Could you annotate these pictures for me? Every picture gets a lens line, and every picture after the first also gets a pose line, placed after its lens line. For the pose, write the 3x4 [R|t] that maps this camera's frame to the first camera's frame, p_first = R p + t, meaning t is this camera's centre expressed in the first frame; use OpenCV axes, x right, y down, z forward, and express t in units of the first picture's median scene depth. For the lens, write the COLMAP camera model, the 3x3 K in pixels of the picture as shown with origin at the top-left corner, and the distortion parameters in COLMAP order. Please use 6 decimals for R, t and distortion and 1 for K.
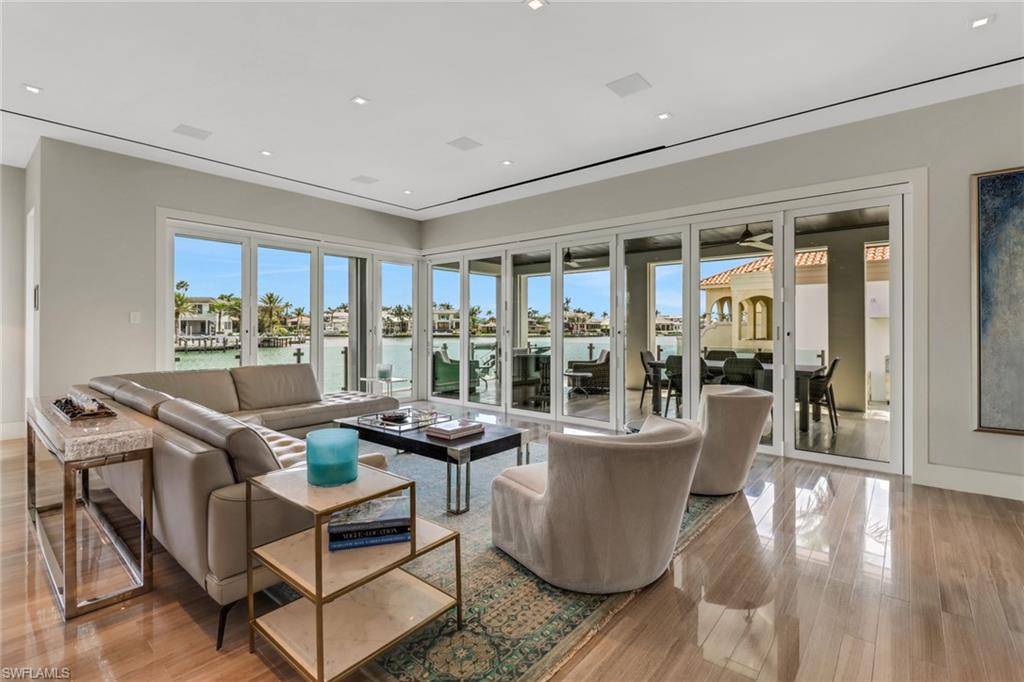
lens RADIAL K [[467.4, 0, 511.6], [0, 467.4, 326.0], [0, 0, 1]] dist [0.001393, -0.000013]
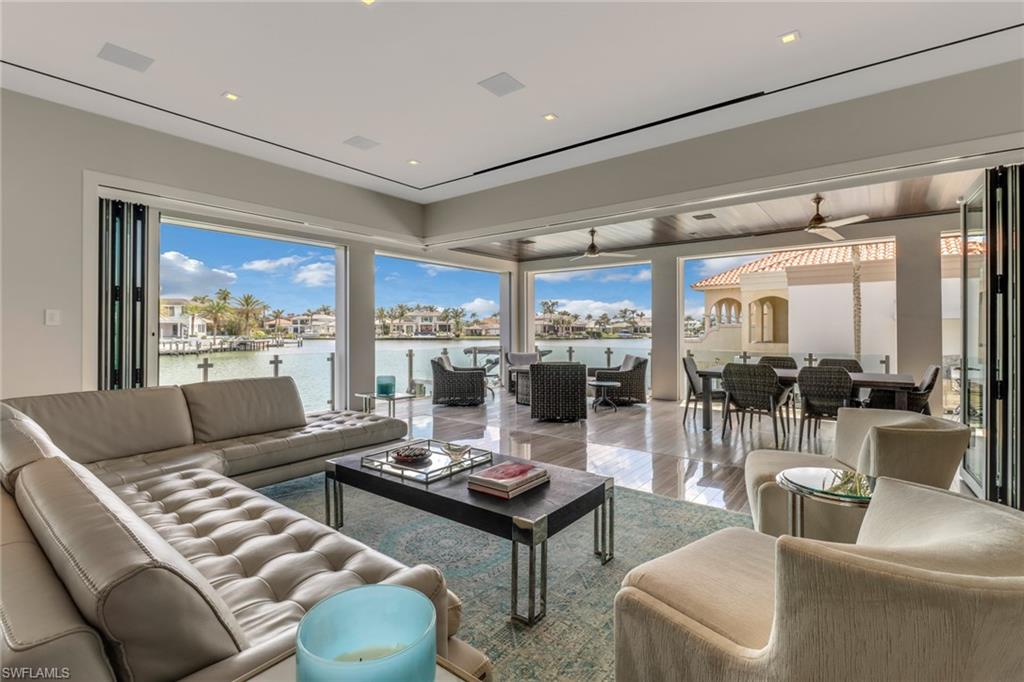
lens RADIAL K [[468.5, 0, 513.8], [0, 468.5, 330.0], [0, 0, 1]] dist [0.001093, -0.012460]
pose [[0.999142, -0.000987, 0.041402, -0.056824], [0.000862, 0.999995, 0.003033, 0.000442], [-0.041405, -0.002994, 0.999138, 0.127337]]
